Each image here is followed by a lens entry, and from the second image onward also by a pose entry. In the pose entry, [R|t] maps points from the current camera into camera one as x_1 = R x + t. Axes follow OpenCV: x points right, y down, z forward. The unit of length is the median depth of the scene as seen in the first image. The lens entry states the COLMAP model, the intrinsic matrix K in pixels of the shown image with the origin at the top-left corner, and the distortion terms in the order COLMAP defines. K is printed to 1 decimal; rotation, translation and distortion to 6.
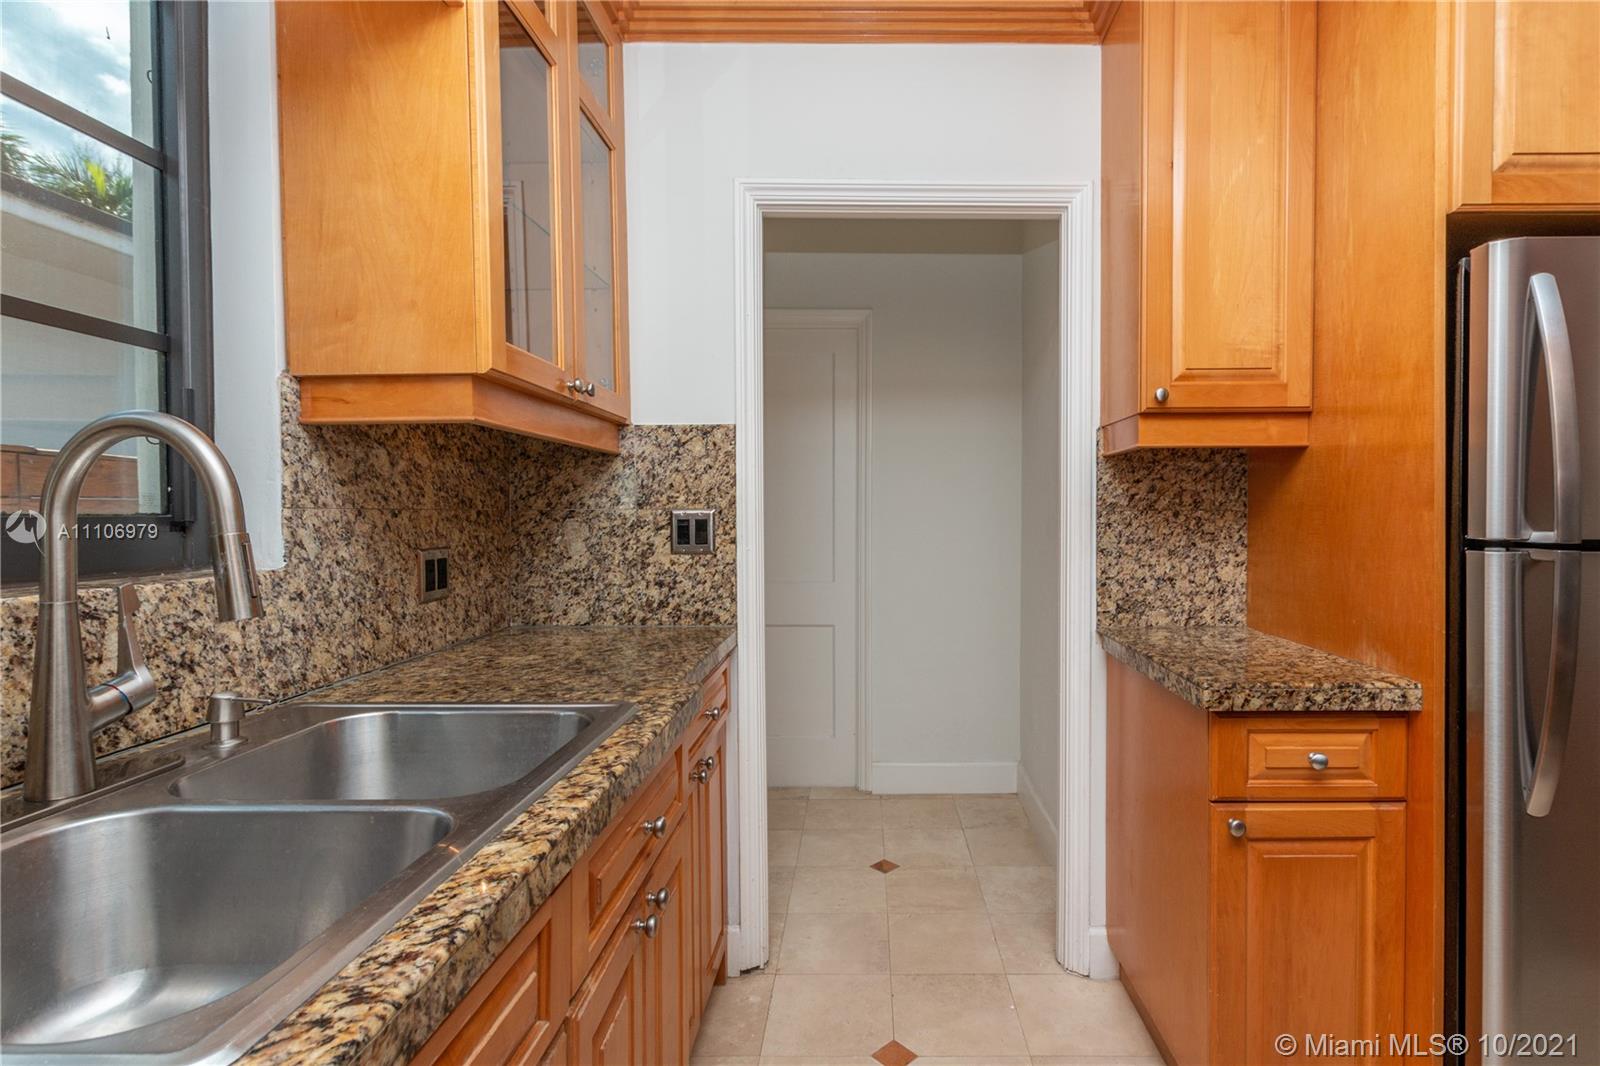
lens RADIAL K [[767.5, 0, 798.0], [0, 767.5, 542.2], [0, 0, 1]] dist [0.001077, 0.000183]
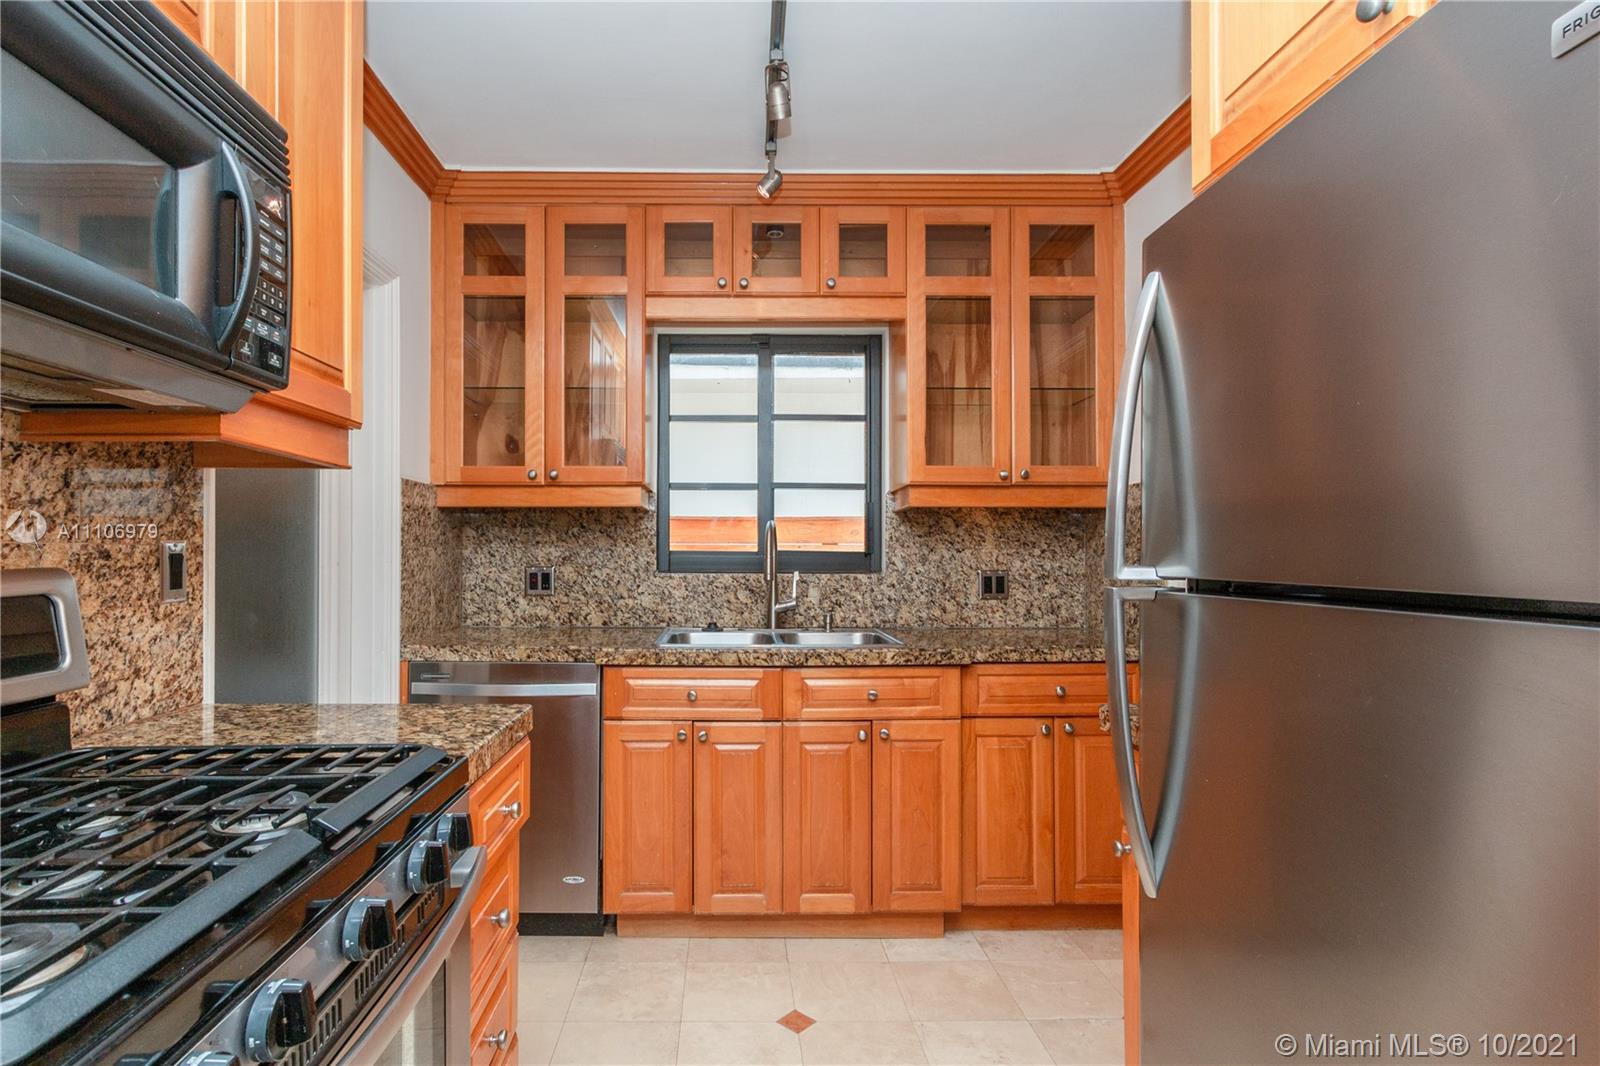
lens RADIAL K [[767.5, 0, 798.0], [0, 767.5, 542.2], [0, 0, 1]] dist [0.001077, 0.000183]
pose [[0.093181, -0.013647, -0.995556, 1.426183], [-0.041552, 0.998982, -0.017583, -0.007921], [0.994782, 0.043006, 0.092519, 0.420597]]
